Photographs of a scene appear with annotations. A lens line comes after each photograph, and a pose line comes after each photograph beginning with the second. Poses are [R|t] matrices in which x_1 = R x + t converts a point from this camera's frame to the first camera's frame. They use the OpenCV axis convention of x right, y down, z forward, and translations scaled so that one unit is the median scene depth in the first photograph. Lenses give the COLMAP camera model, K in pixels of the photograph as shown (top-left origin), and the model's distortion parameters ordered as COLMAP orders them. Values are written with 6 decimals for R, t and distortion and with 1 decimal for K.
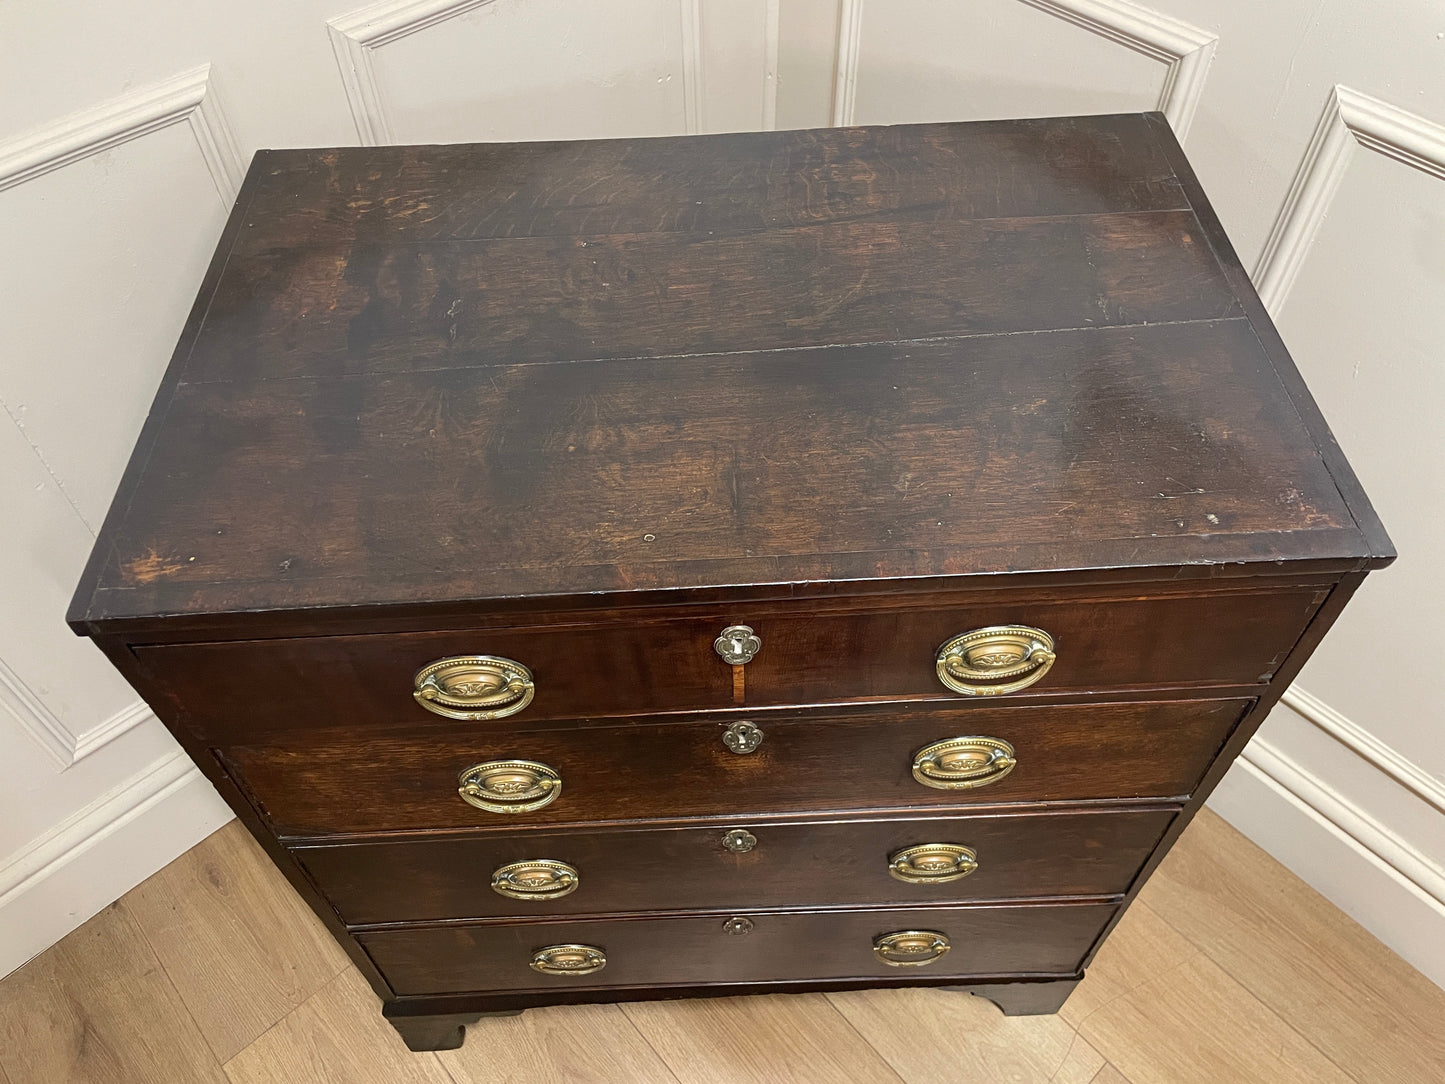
lens RADIAL K [[1088.7, 0, 727.8], [0, 1088.7, 525.5], [0, 0, 1]] dist [0.066496, -0.096373]
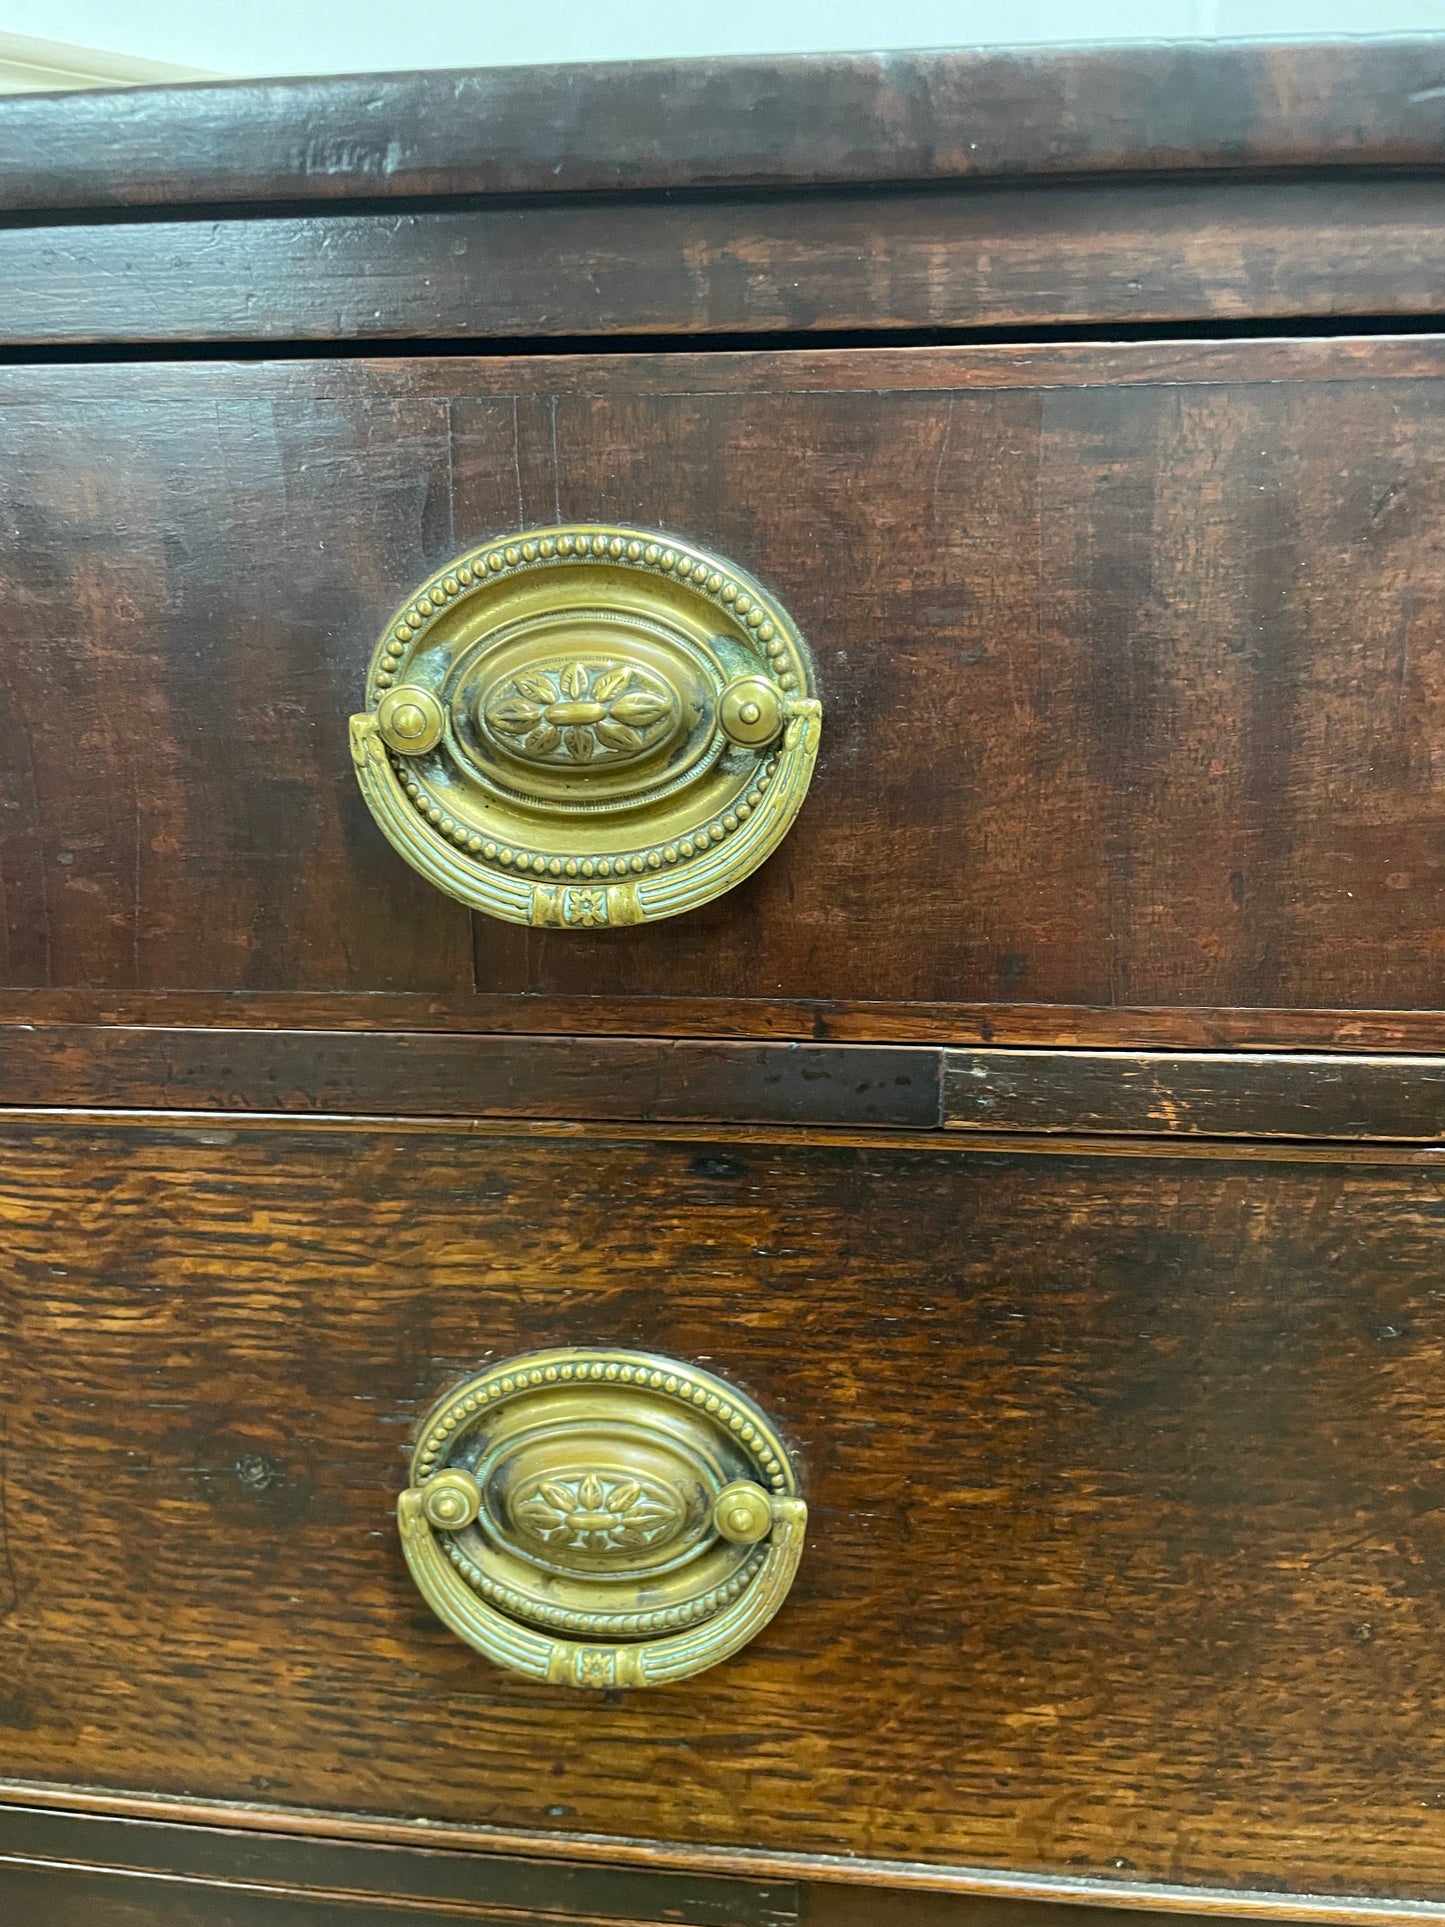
lens RADIAL K [[1451.8, 0, 692.2], [0, 1451.8, 970.1], [0, 0, 1]] dist [0.066496, -0.096373]
pose [[0.987545, 0.042402, -0.151517, -0.130752], [-0.126221, 0.788432, -0.602033, 0.332476], [0.093934, 0.613659, 0.783964, 0.654896]]
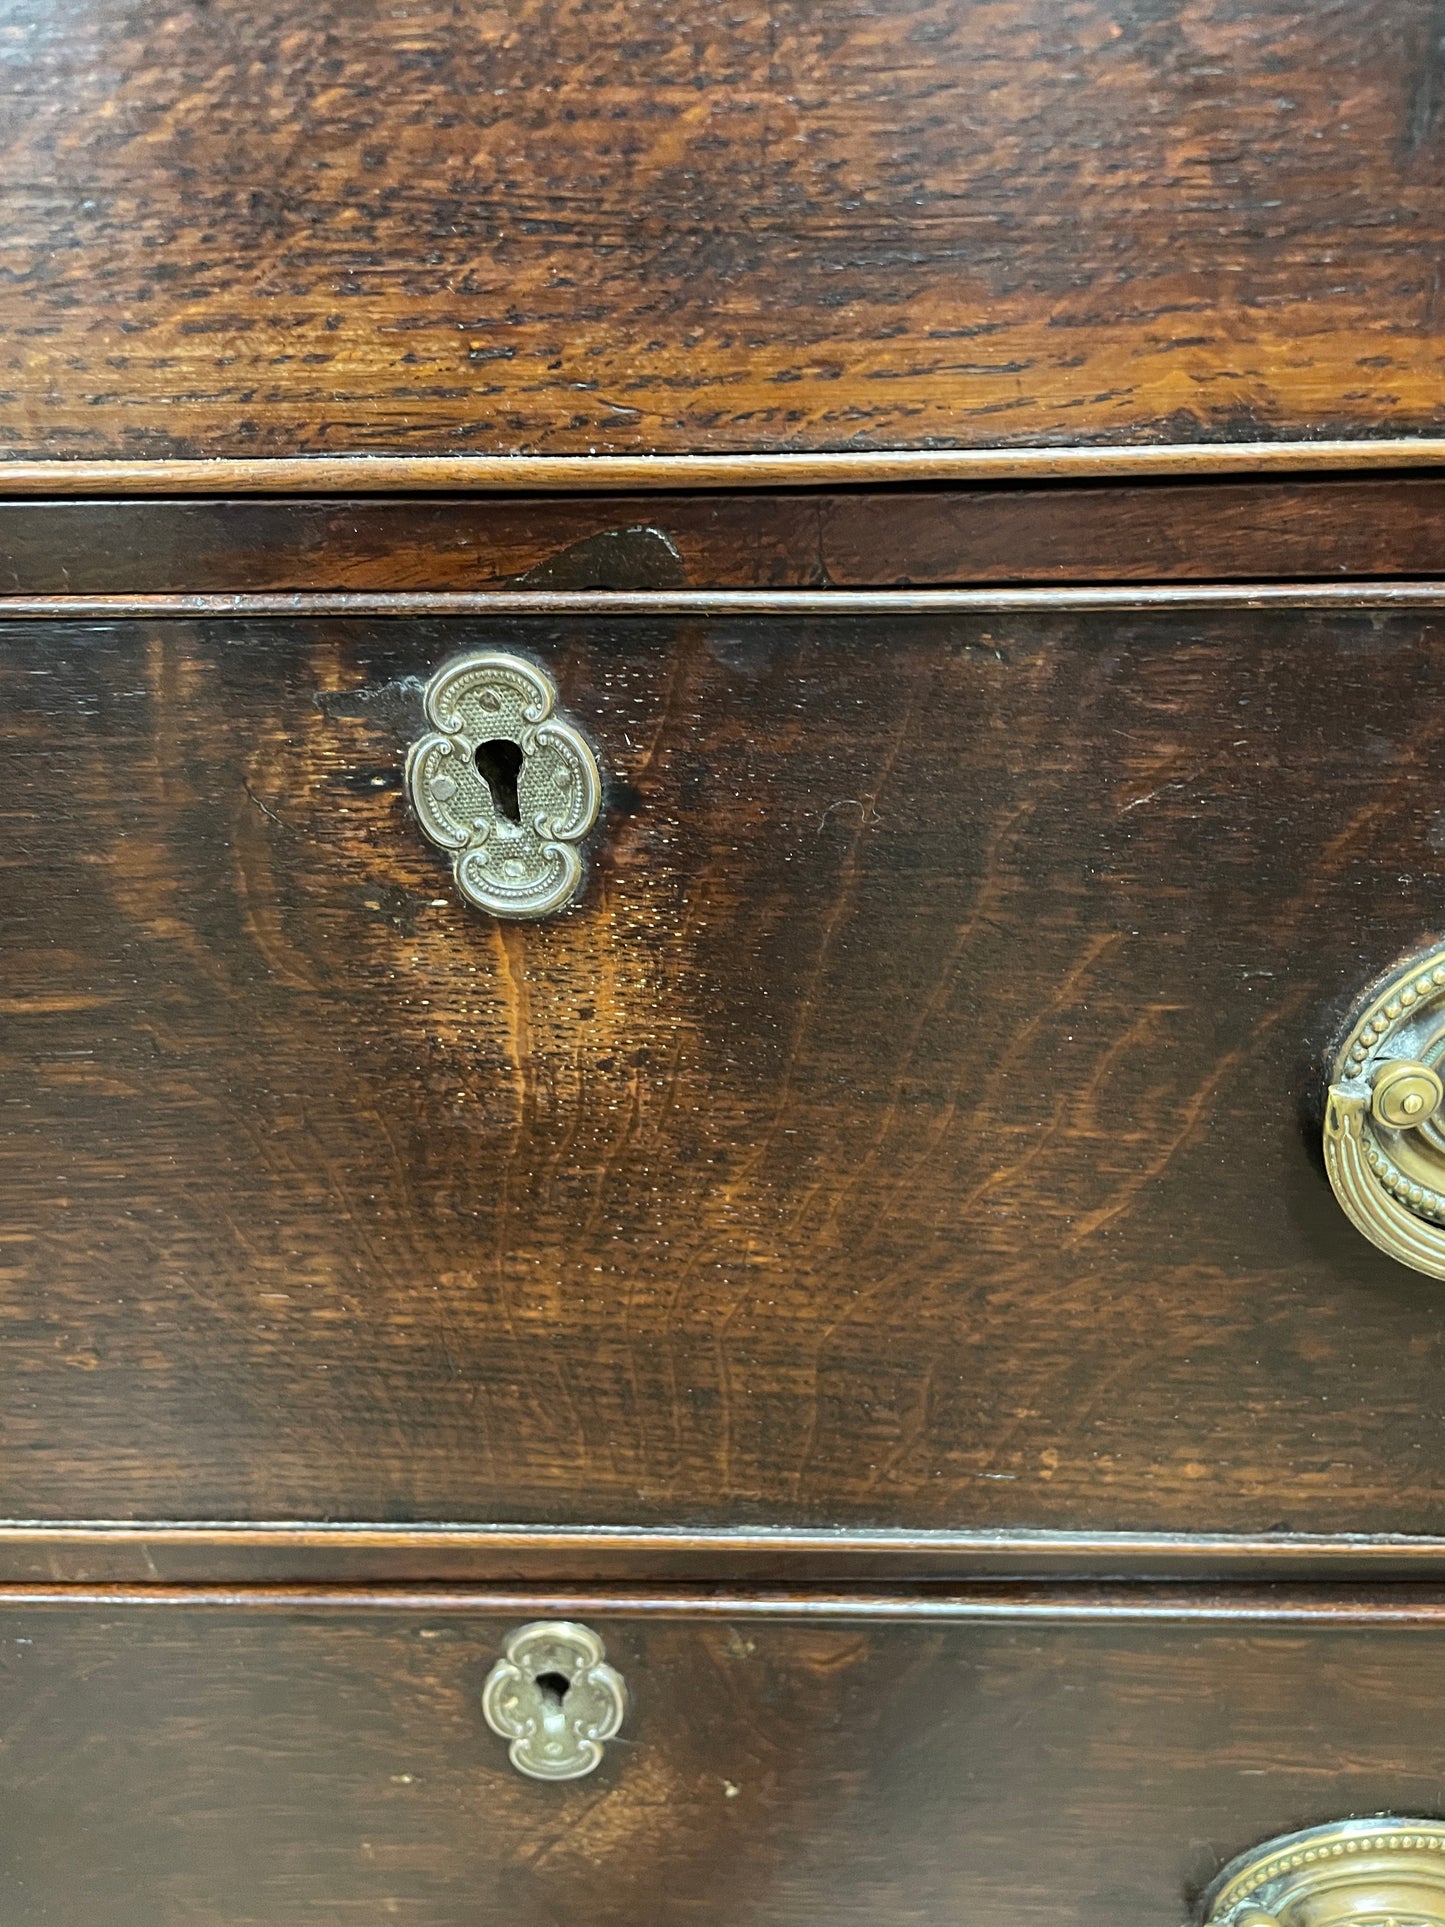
lens RADIAL K [[1451.8, 0, 721.1], [0, 1451.8, 974.1], [0, 0, 1]] dist [0.066496, -0.096373]
pose [[0.998359, 0.026706, -0.050647, 0.065432], [-0.046584, 0.893166, -0.447308, 0.464636], [0.033291, 0.448934, 0.892945, 0.877920]]
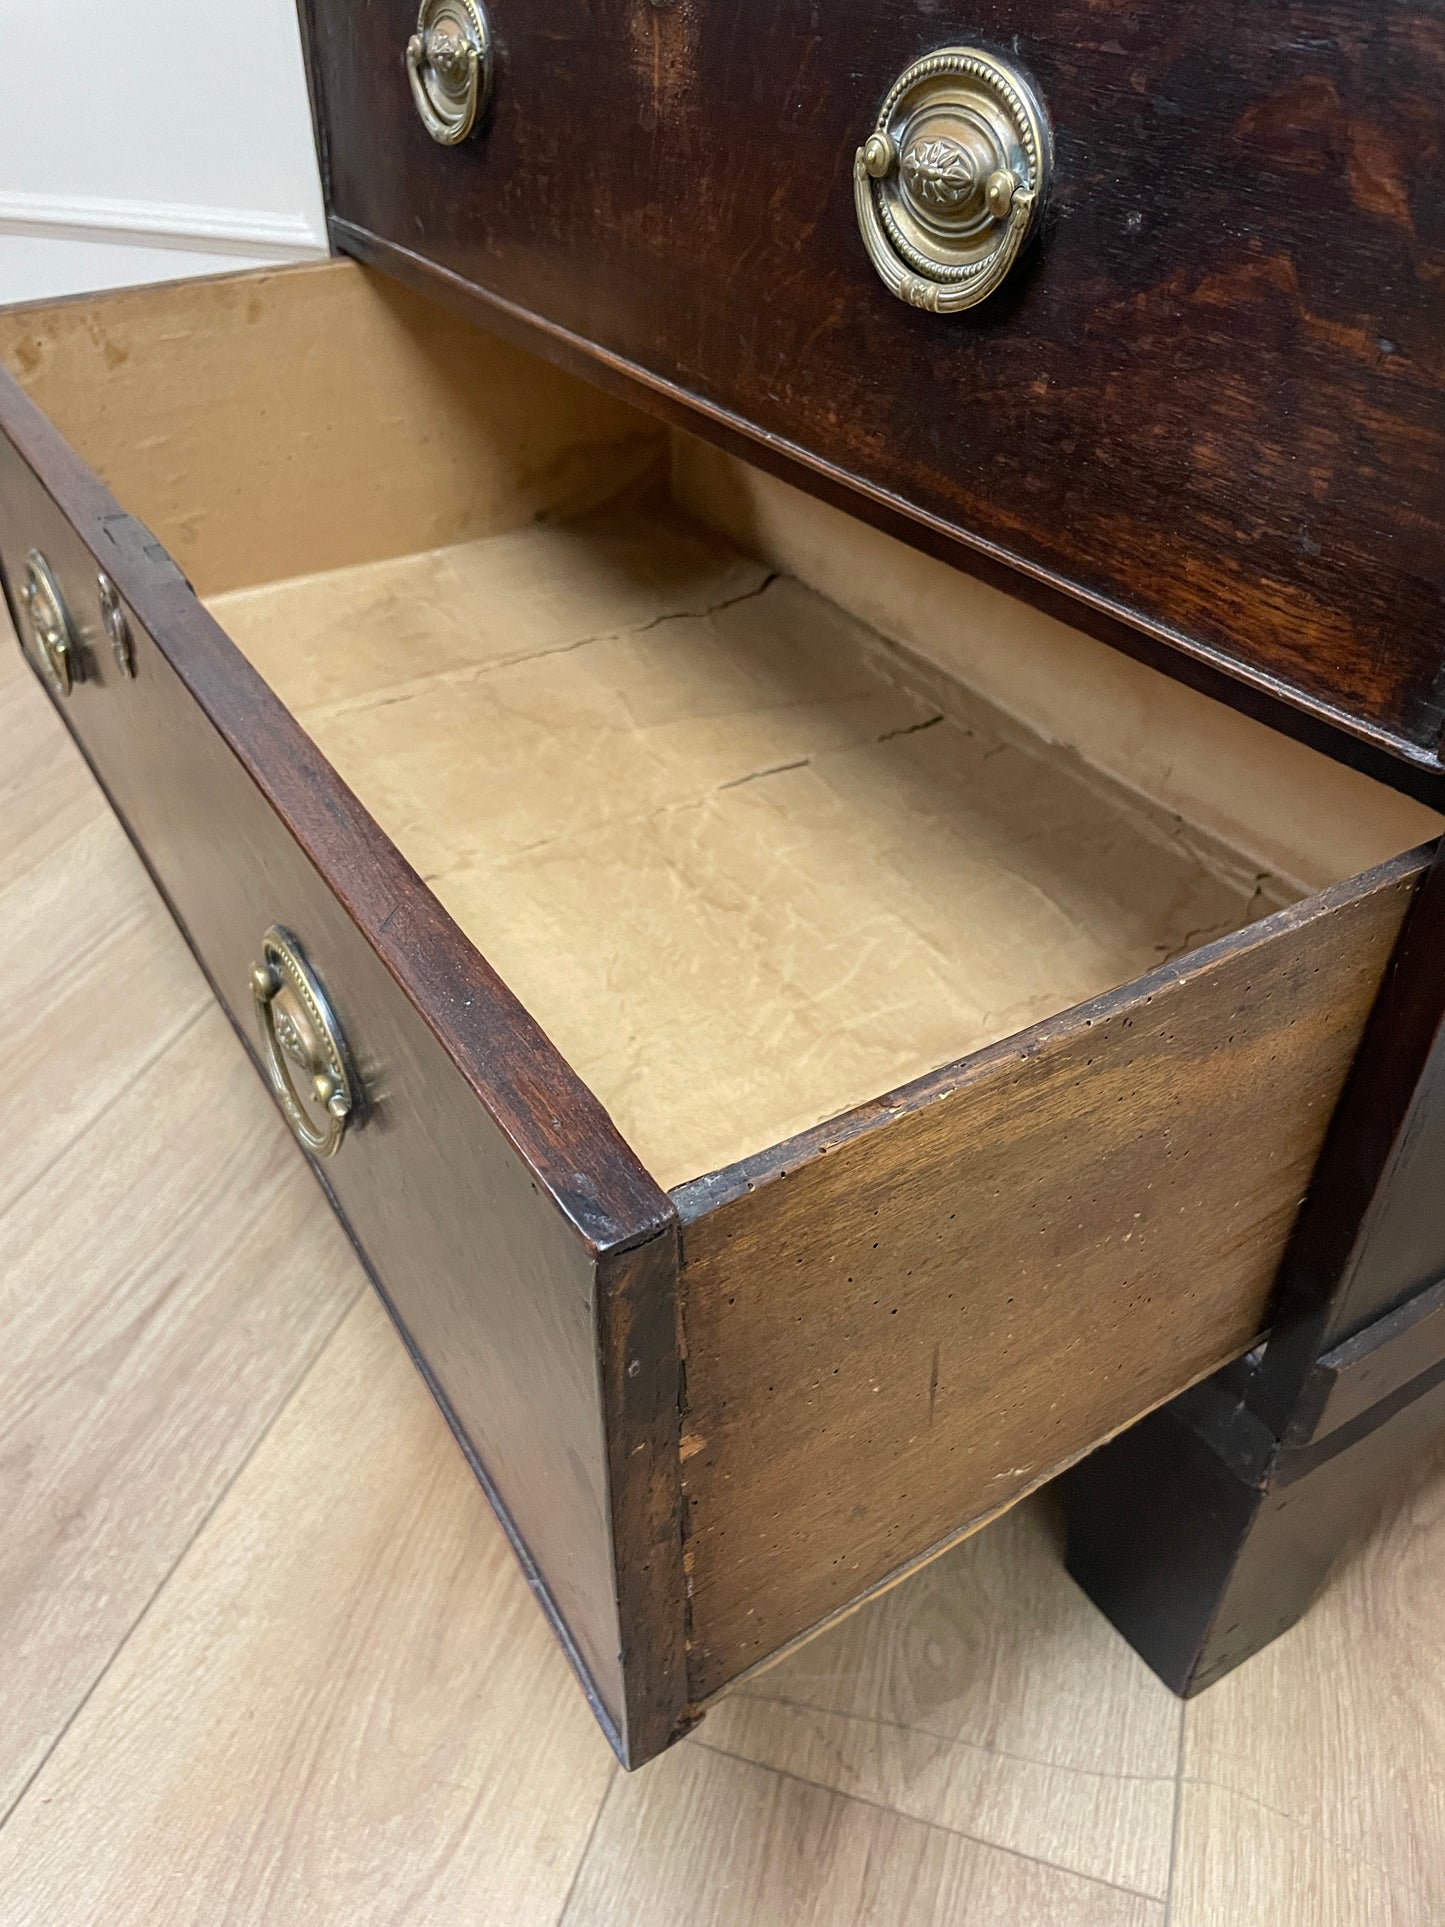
lens RADIAL K [[1451.8, 0, 715.3], [0, 1451.8, 943.0], [0, 0, 1]] dist [0.066496, -0.096373]
pose [[0.495240, 0.531004, -0.687584, 0.650303], [-0.681409, 0.728381, 0.071718, 0.557178], [0.538906, 0.433009, 0.722554, 0.858678]]
